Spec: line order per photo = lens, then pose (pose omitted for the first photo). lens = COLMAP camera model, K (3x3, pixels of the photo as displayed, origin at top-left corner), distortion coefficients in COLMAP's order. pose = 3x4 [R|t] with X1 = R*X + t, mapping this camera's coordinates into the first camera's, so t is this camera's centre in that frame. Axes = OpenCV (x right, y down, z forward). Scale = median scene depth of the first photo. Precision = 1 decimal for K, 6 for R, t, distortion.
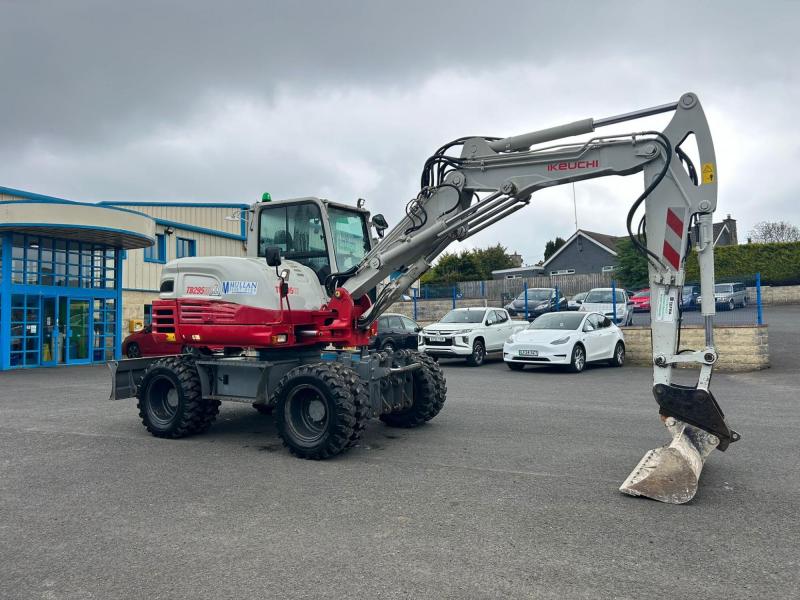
lens RADIAL K [[604.7, 0, 405.2], [0, 604.7, 297.8], [0, 0, 1]] dist [0.064204, -0.075294]
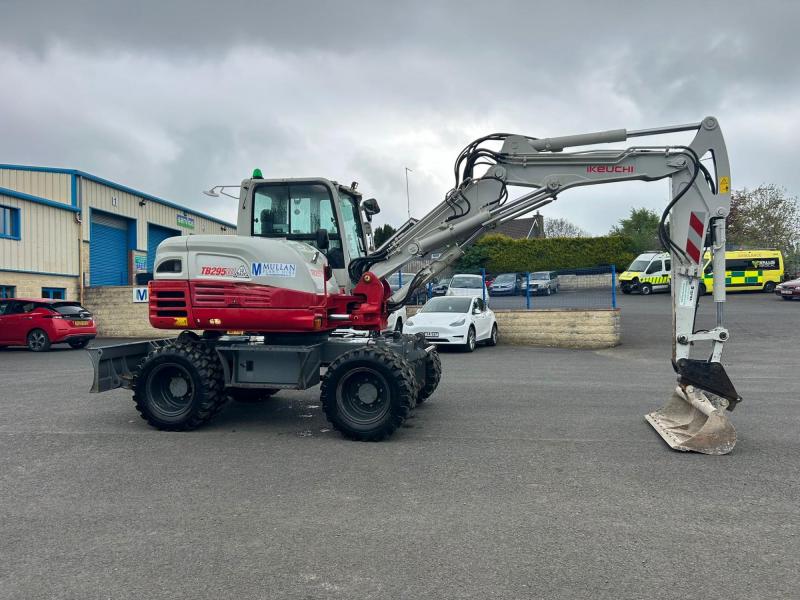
lens RADIAL K [[604.7, 0, 405.2], [0, 604.7, 297.8], [0, 0, 1]] dist [0.064204, -0.075294]
pose [[0.949600, 0.007162, 0.313384, -0.368998], [-0.016051, 0.999538, 0.025794, -0.000287], [-0.313055, -0.029524, 0.949276, 0.025940]]
